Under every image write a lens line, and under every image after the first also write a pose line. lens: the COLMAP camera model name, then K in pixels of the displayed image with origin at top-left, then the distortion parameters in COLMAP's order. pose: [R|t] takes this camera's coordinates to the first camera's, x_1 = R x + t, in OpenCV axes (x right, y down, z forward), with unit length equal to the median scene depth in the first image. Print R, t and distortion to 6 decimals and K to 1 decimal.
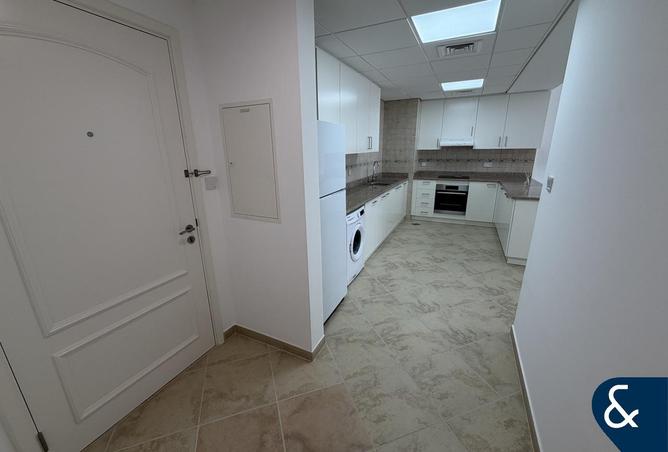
lens RADIAL K [[272.0, 0, 334.0], [0, 272.0, 226.0], [0, 0, 1]] dist [-0.000149, -0.000009]
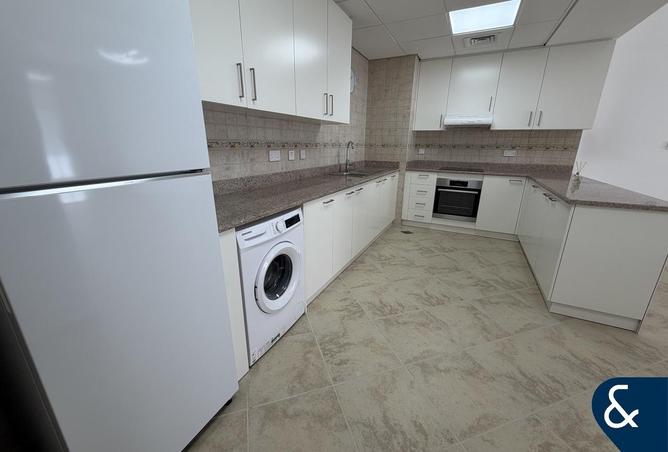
lens RADIAL K [[272.0, 0, 334.0], [0, 272.0, 226.0], [0, 0, 1]] dist [-0.000149, -0.000009]
pose [[0.999525, 0.029934, -0.007359, 0.120243], [-0.029808, 0.999418, 0.016613, -0.032728], [0.007852, -0.016386, 0.999835, 0.294621]]
